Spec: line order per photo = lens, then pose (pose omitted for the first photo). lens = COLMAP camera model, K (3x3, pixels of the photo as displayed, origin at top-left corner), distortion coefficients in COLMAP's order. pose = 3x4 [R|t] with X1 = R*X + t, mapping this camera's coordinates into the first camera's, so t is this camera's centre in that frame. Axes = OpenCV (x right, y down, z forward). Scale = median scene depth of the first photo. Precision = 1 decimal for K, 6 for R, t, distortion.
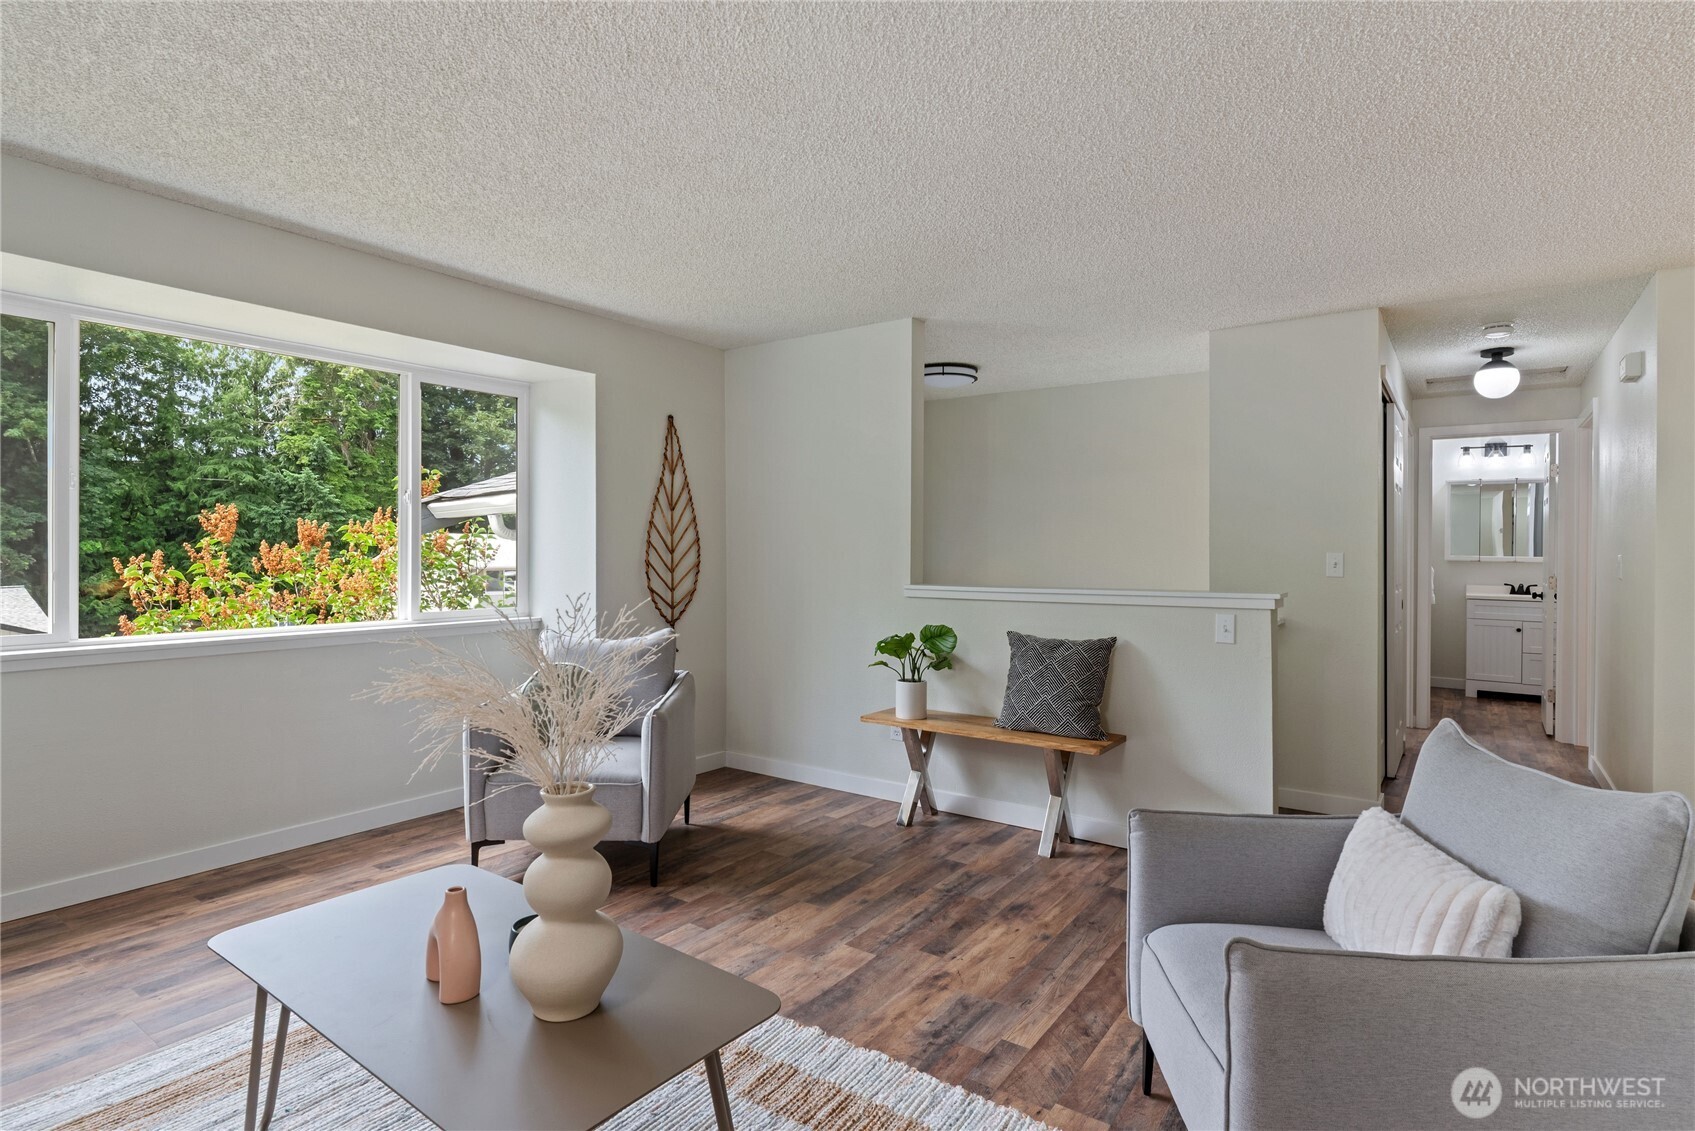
lens RADIAL K [[873.4, 0, 841.8], [0, 873.4, 557.5], [0, 0, 1]] dist [0.004168, -0.002074]
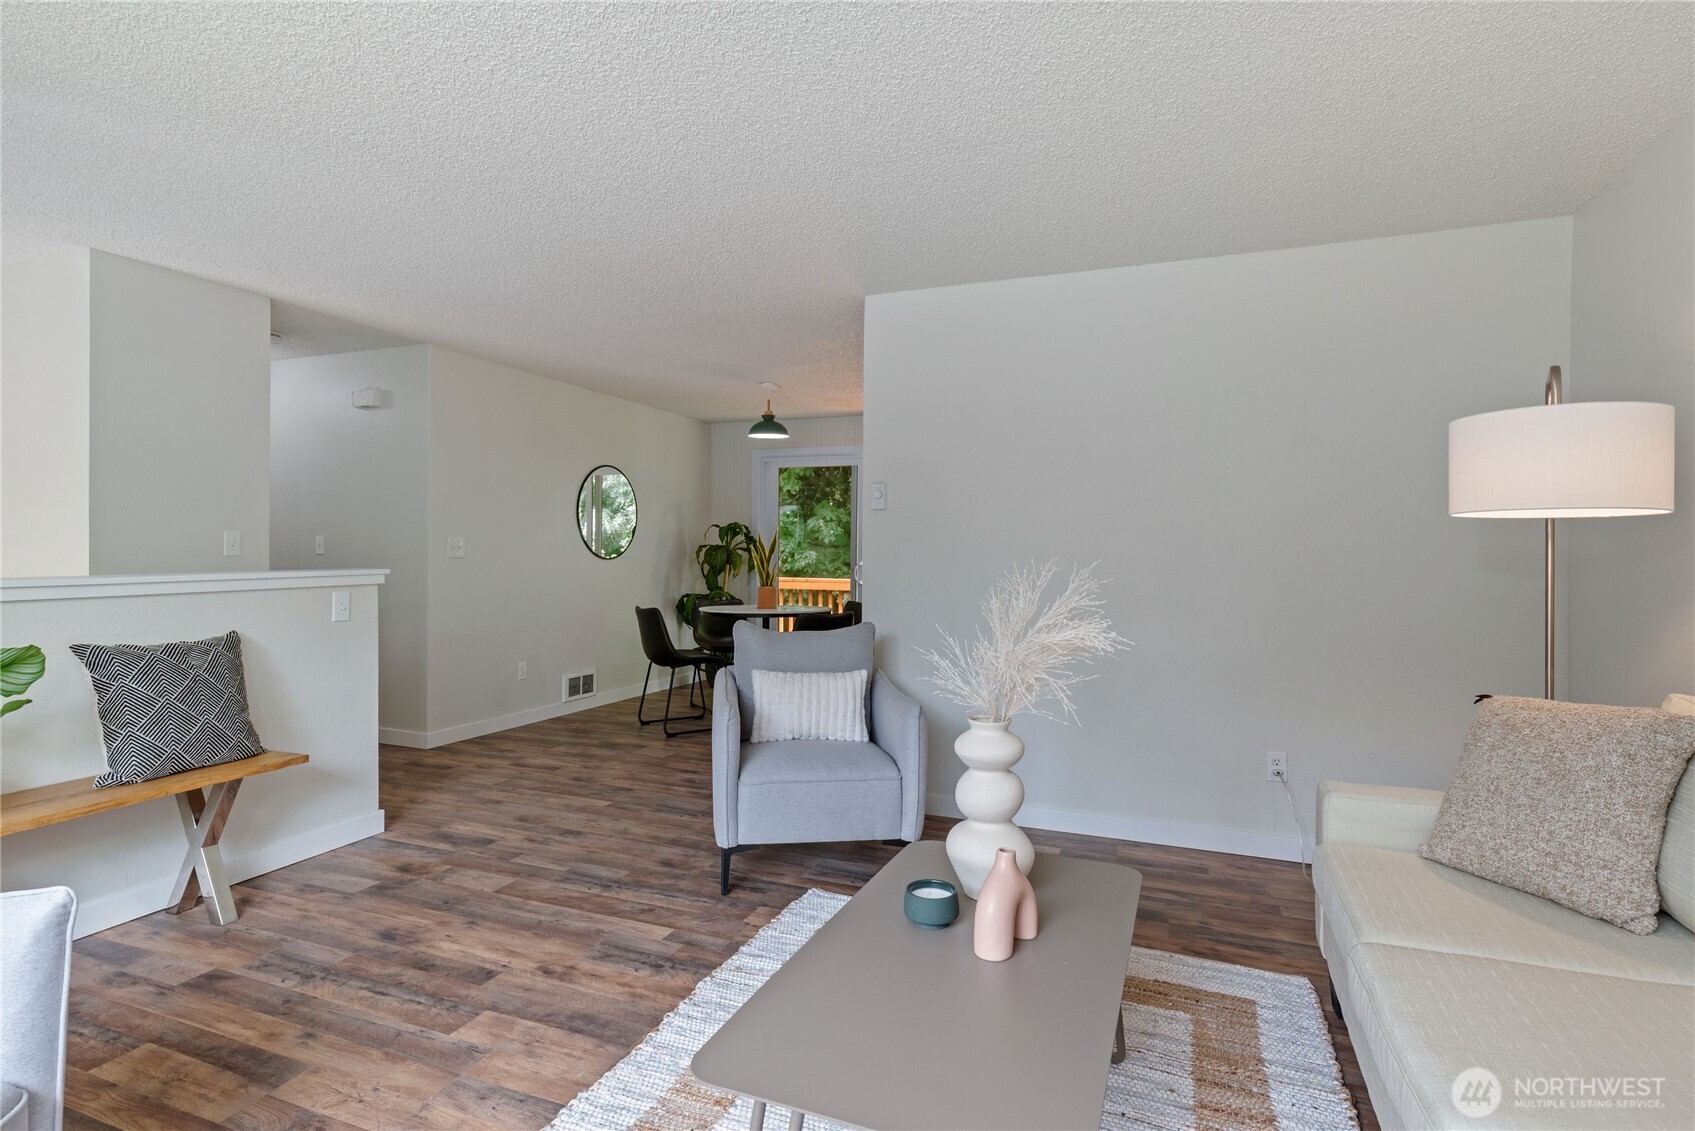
lens RADIAL K [[836.4, 0, 848.6], [0, 836.4, 568.0], [0, 0, 1]] dist [0.010855, -0.000142]
pose [[-0.257067, -0.017878, 0.966228, -0.715800], [0.000207, 0.999828, 0.018555, 0.021948], [-0.966394, 0.004970, -0.257019, 0.775714]]
